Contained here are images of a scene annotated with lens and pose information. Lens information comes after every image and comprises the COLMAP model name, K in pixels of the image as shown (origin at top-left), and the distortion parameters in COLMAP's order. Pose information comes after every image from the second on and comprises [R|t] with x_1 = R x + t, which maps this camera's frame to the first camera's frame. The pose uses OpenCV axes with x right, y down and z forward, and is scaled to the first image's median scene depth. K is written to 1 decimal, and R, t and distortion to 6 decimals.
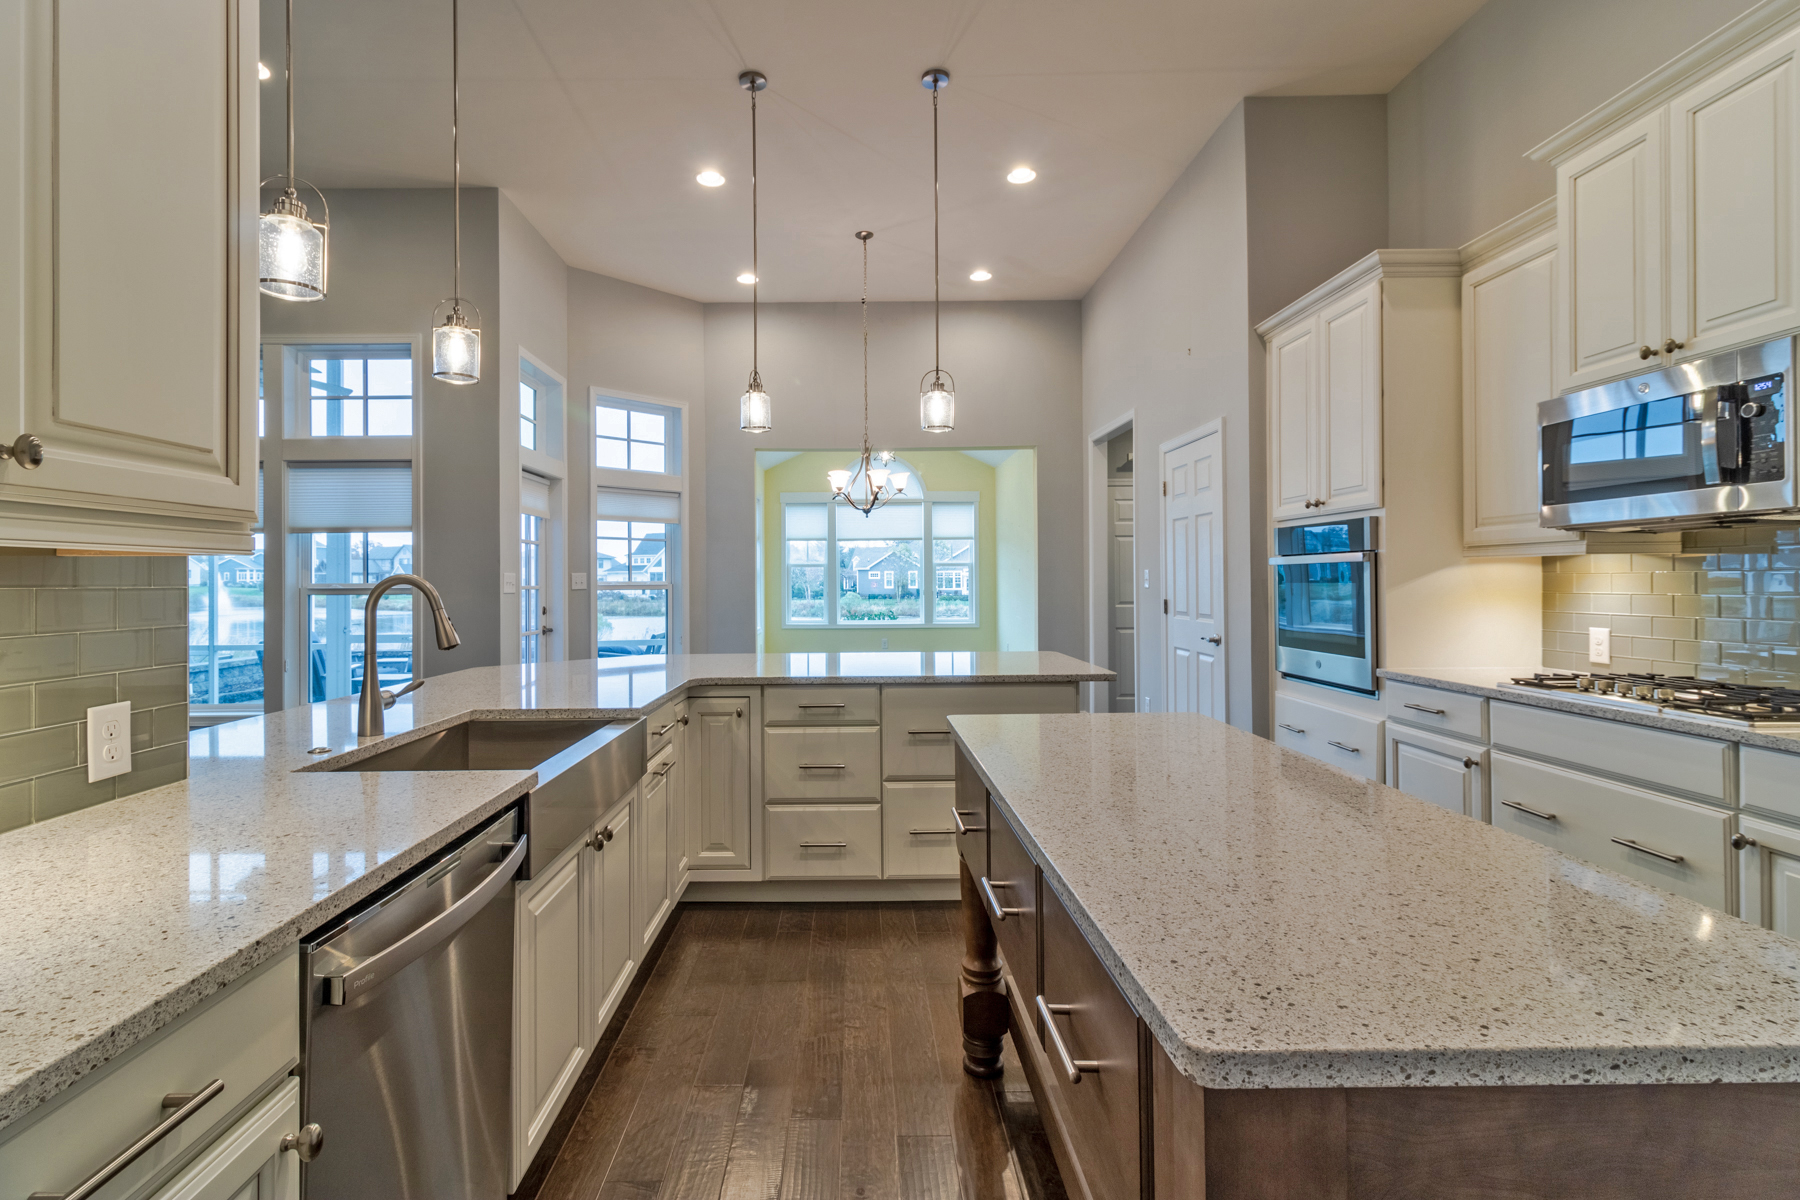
lens RADIAL K [[838.4, 0, 854.5], [0, 838.4, 577.6], [0, 0, 1]] dist [0.004596, 0.000725]
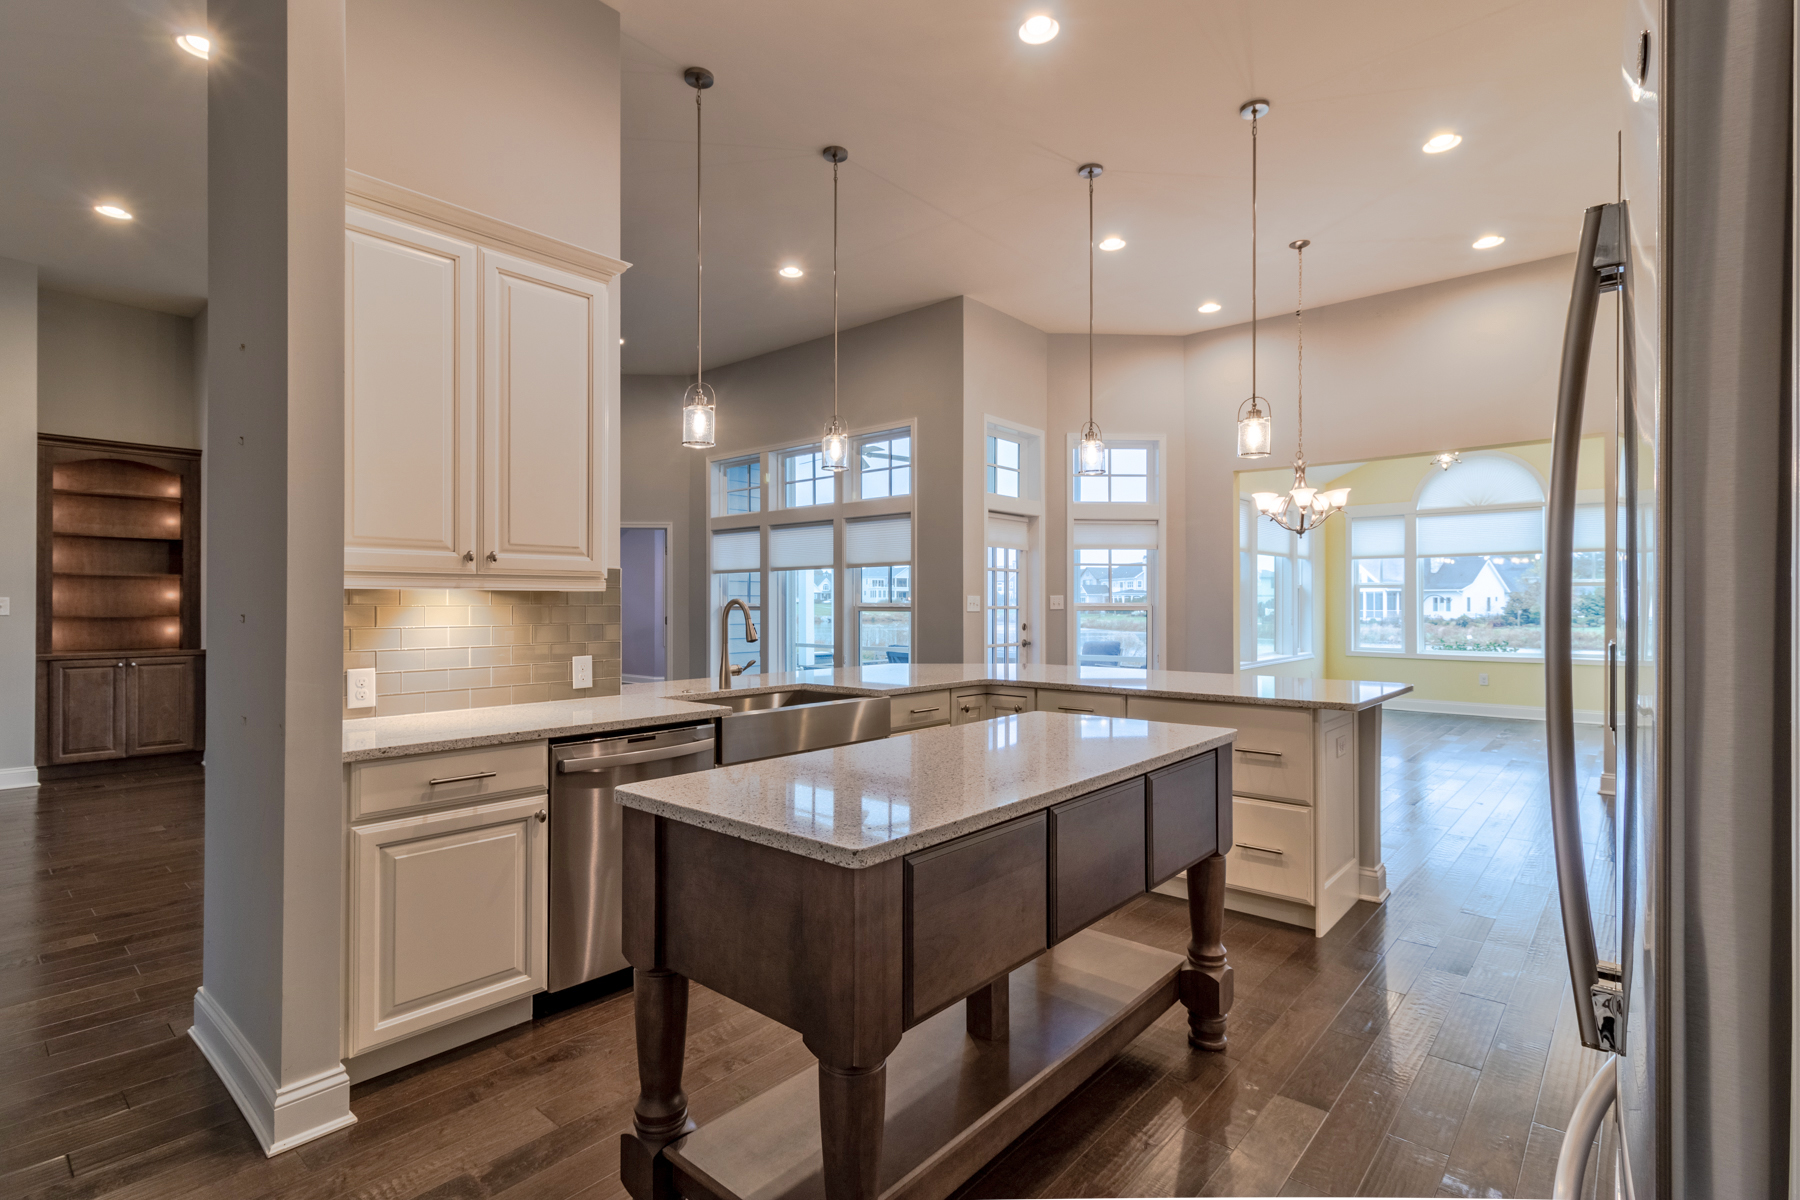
lens RADIAL K [[863.8, 0, 897.9], [0, 863.8, 604.2], [0, 0, 1]] dist [0.005389, -0.002965]
pose [[0.748943, 0.008410, -0.662581, 0.462633], [-0.003227, 0.999954, 0.009044, -0.005227], [0.662626, -0.004635, 0.748936, -0.067406]]
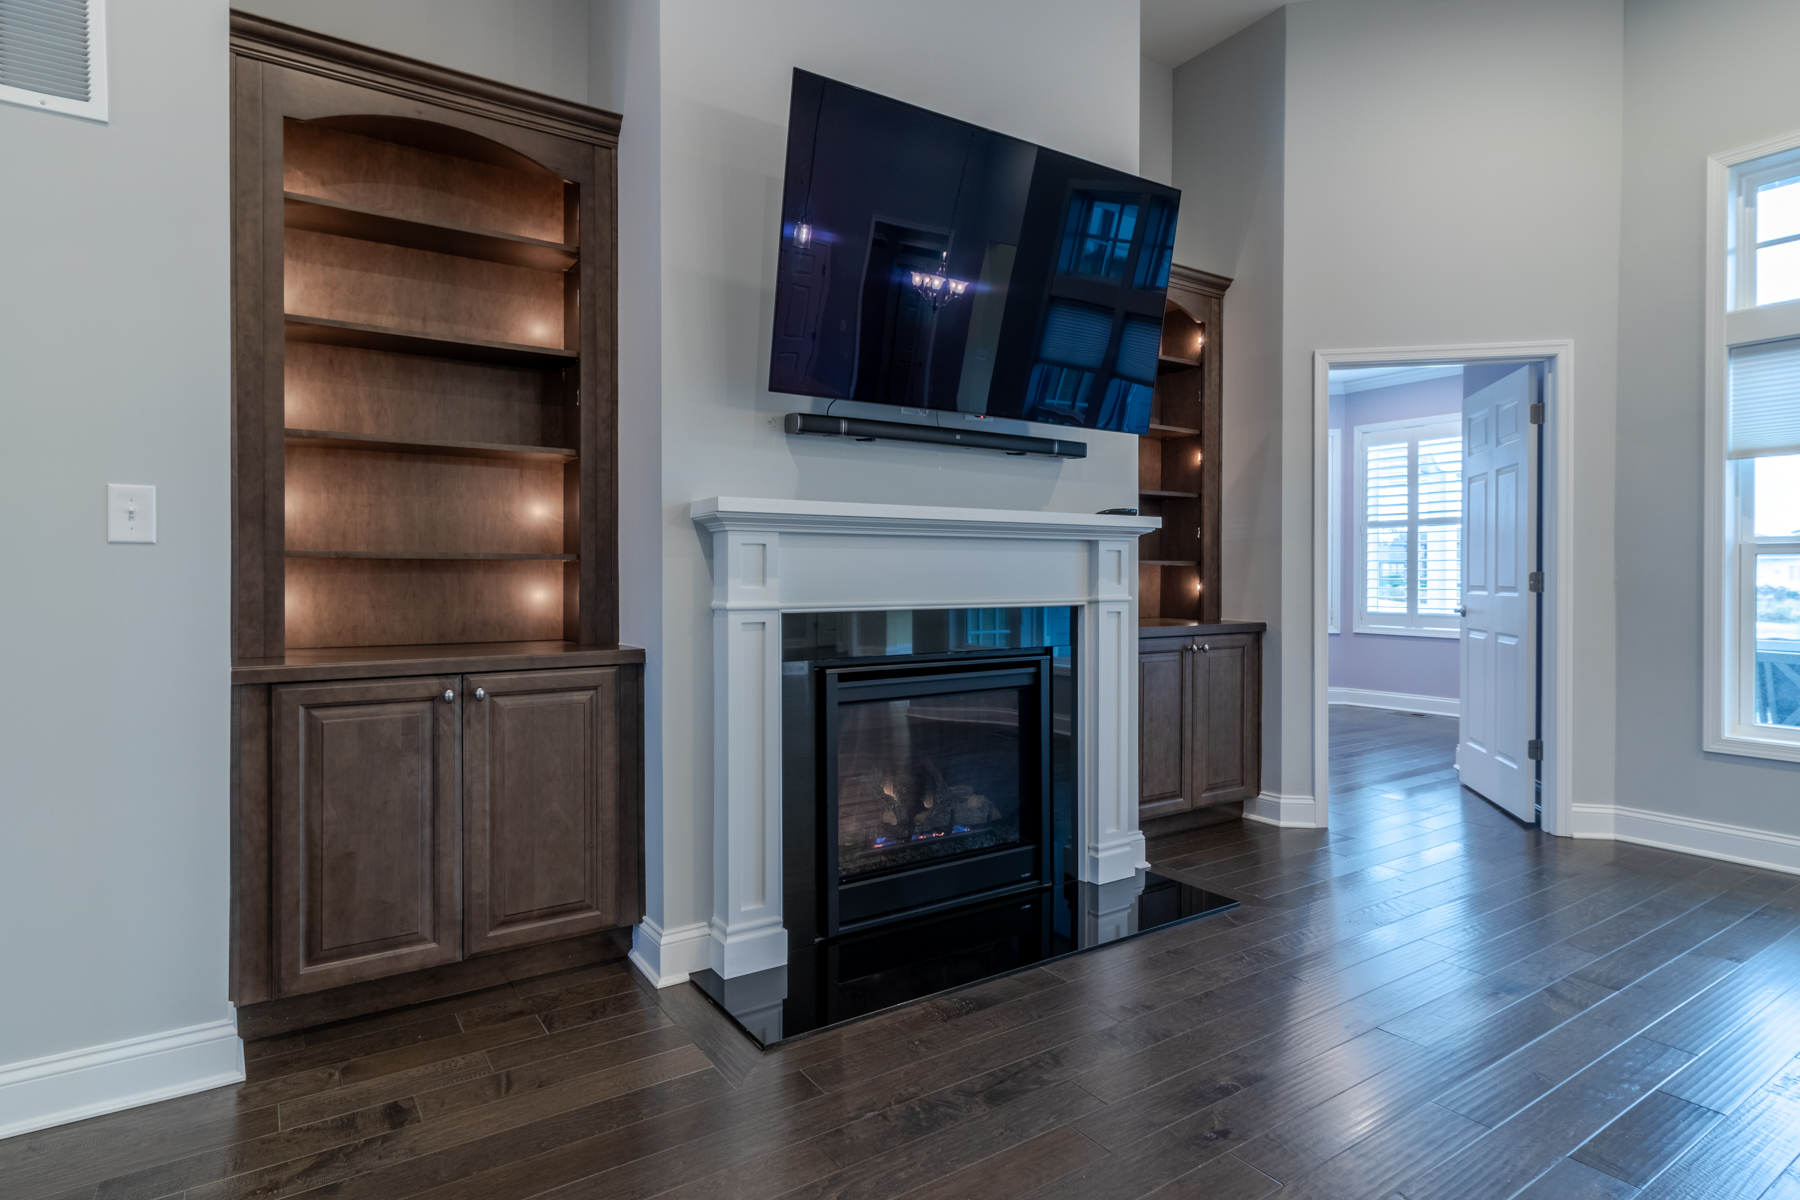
lens RADIAL K [[969.2, 0, 896.6], [0, 969.2, 587.2], [0, 0, 1]] dist [0.007302, 0.001917]
pose [[0.553325, 0.014012, -0.832848, -0.956710], [0.000584, 0.999852, 0.017210, 0.046102], [0.832965, -0.010009, 0.553235, 0.070693]]
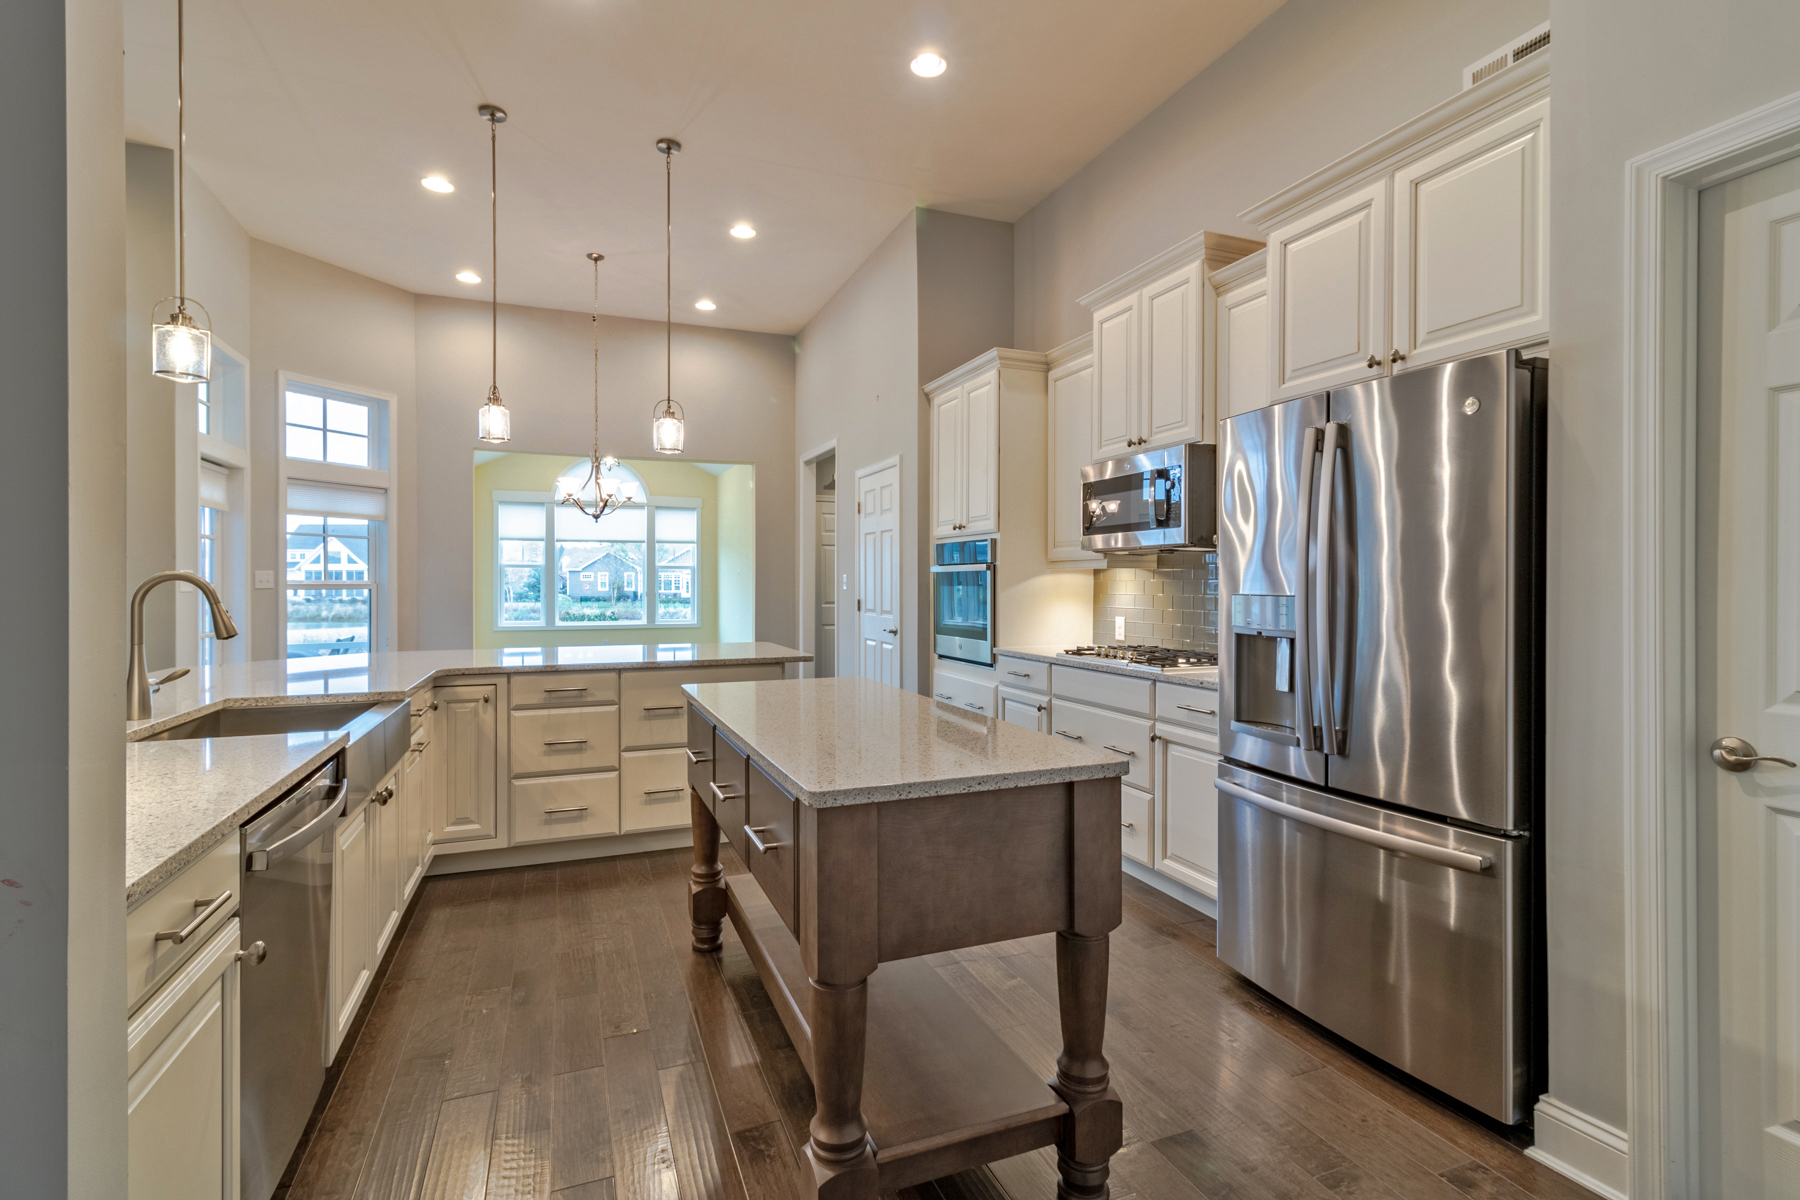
lens RADIAL K [[838.4, 0, 895.4], [0, 838.4, 586.6], [0, 0, 1]] dist [0.004596, 0.000725]
pose [[0.929470, 0.006420, 0.368841, -0.035045], [-0.009166, 0.999942, 0.005691, 0.000404], [-0.368783, -0.008671, 0.929475, -0.187158]]
